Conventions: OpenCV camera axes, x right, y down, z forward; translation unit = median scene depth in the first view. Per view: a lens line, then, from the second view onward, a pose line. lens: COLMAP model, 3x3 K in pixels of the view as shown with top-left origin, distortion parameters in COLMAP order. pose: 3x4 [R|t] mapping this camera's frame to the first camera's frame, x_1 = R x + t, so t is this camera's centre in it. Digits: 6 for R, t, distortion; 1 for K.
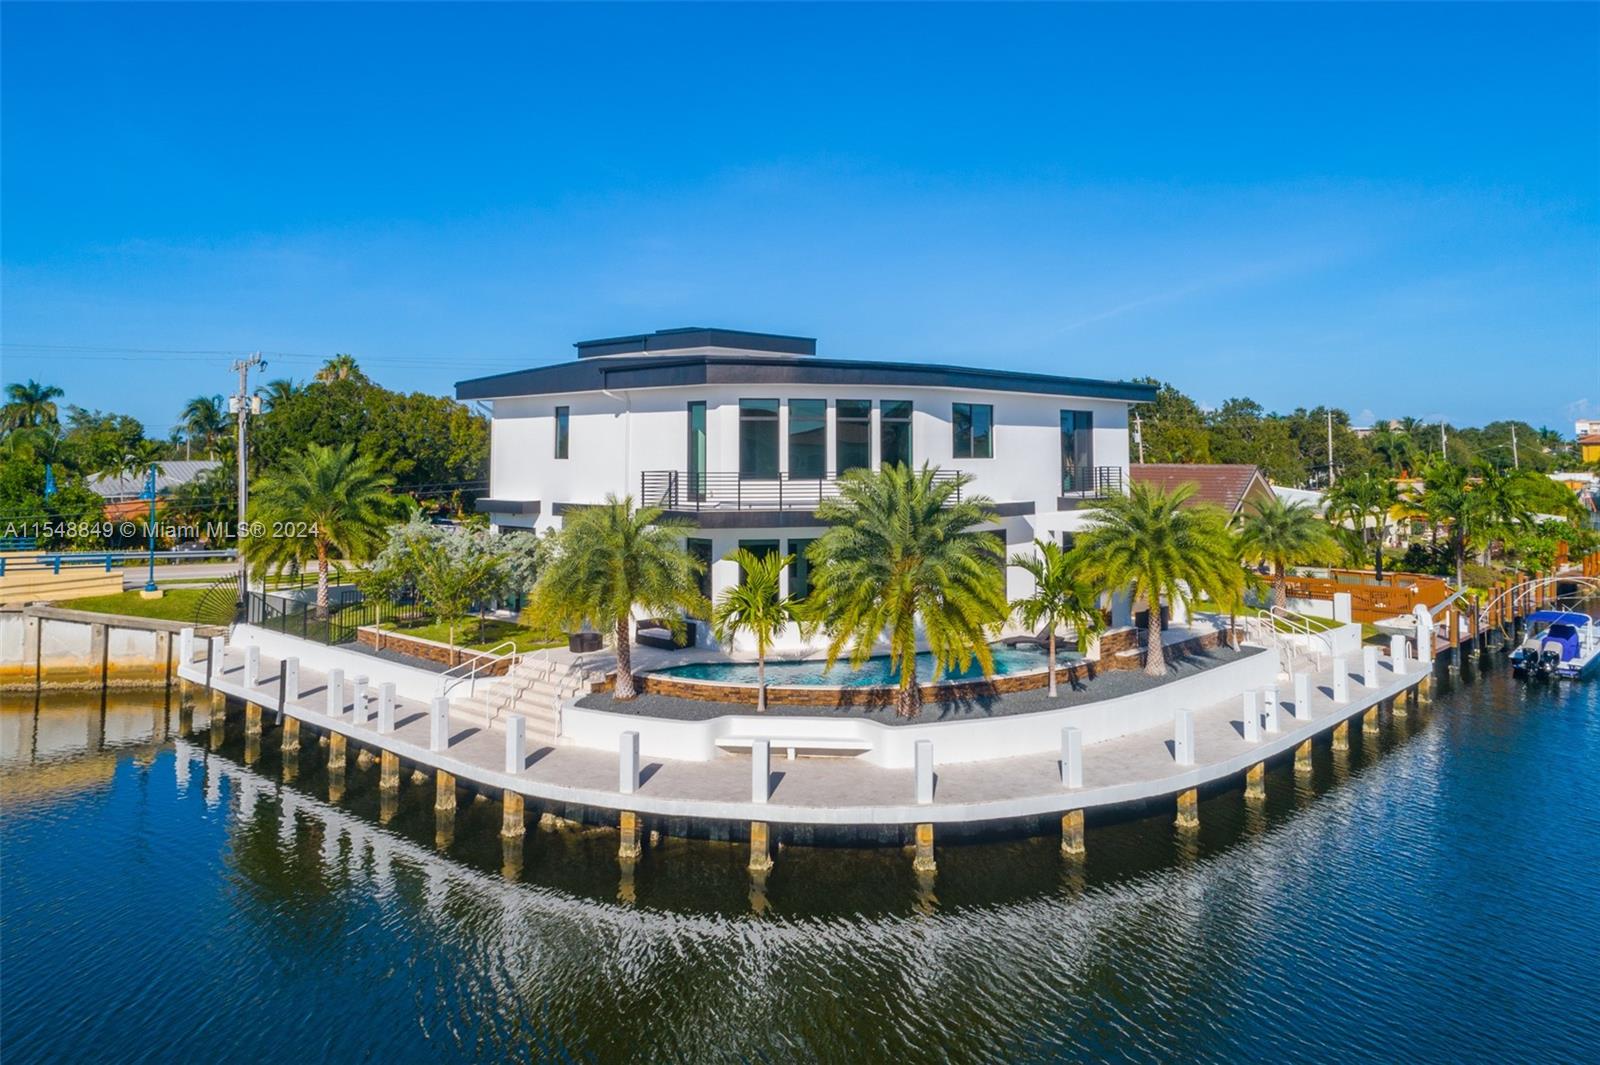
lens RADIAL K [[1145.6, 0, 796.2], [0, 1145.6, 460.6], [0, 0, 1]] dist [0.002353, 0.001066]
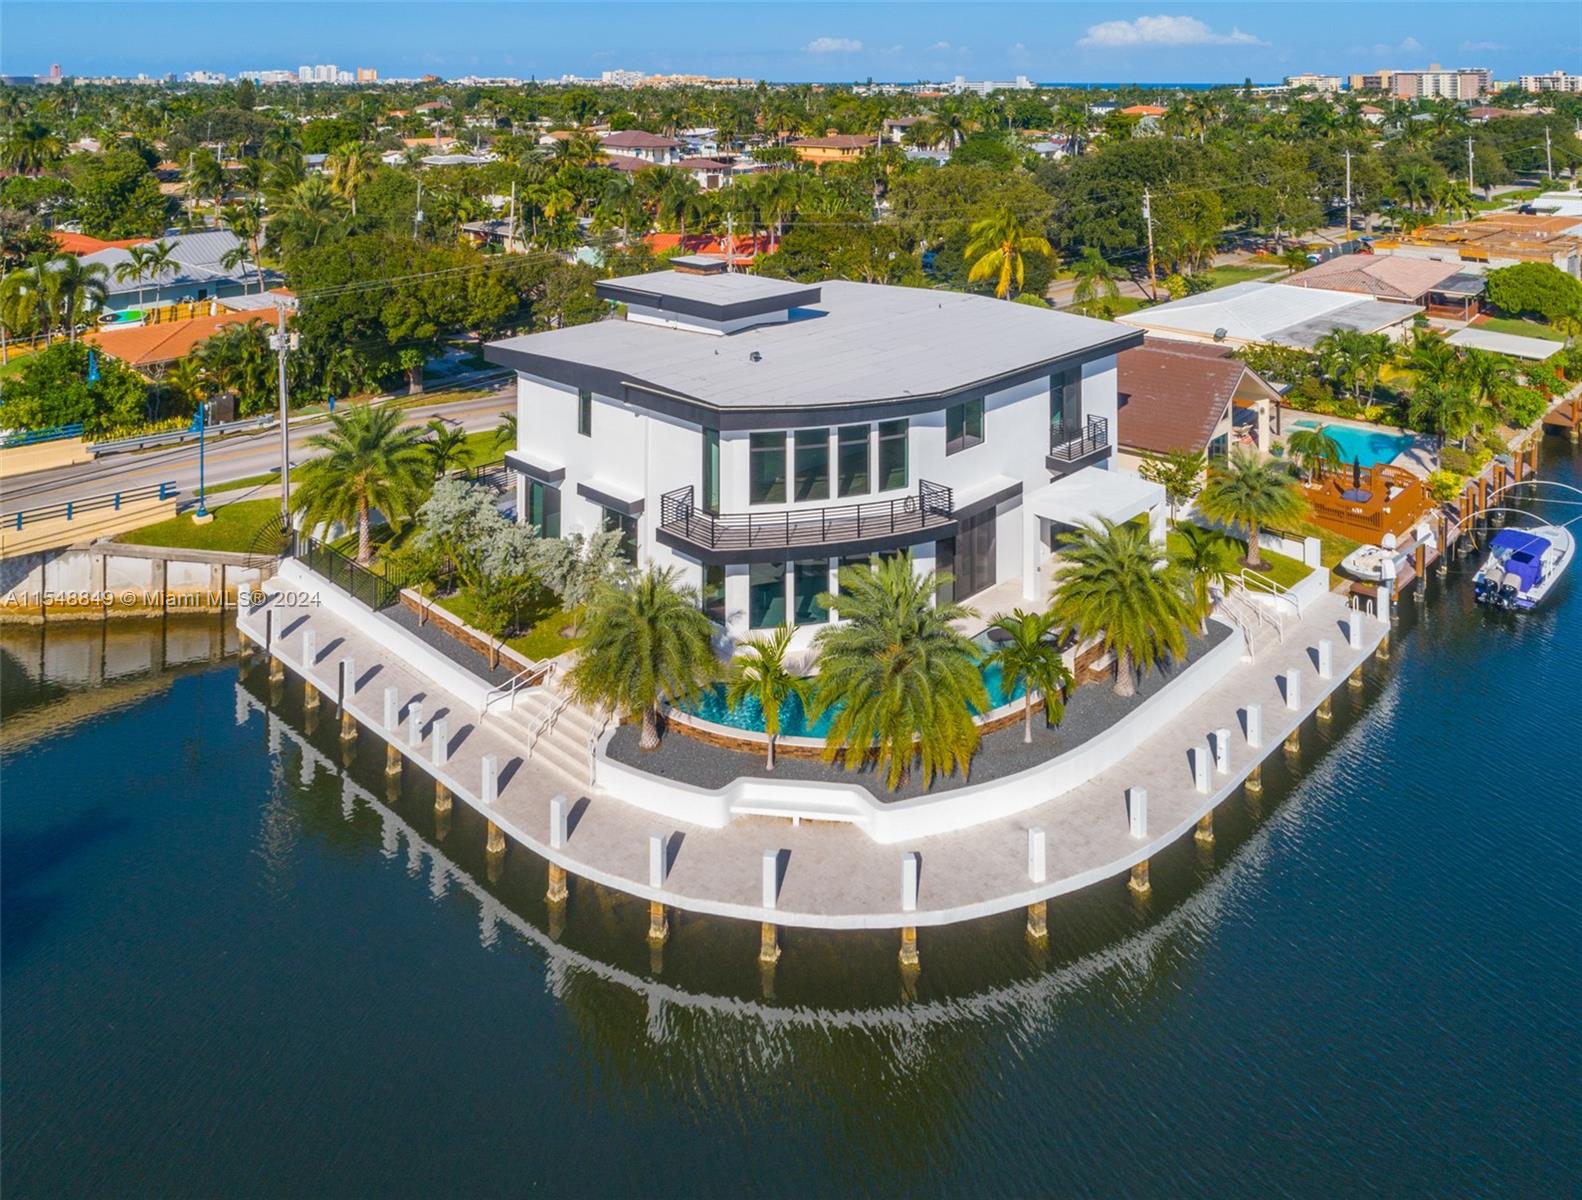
lens RADIAL K [[1204.6, 0, 786.6], [0, 1204.6, 160.4], [0, 0, 1]] dist [0.004937, -0.002010]
pose [[0.999901, 0.002169, -0.013900, 0.001265], [-0.001331, 0.998197, 0.060011, -0.377668], [0.014005, -0.059987, 0.998101, -0.134264]]
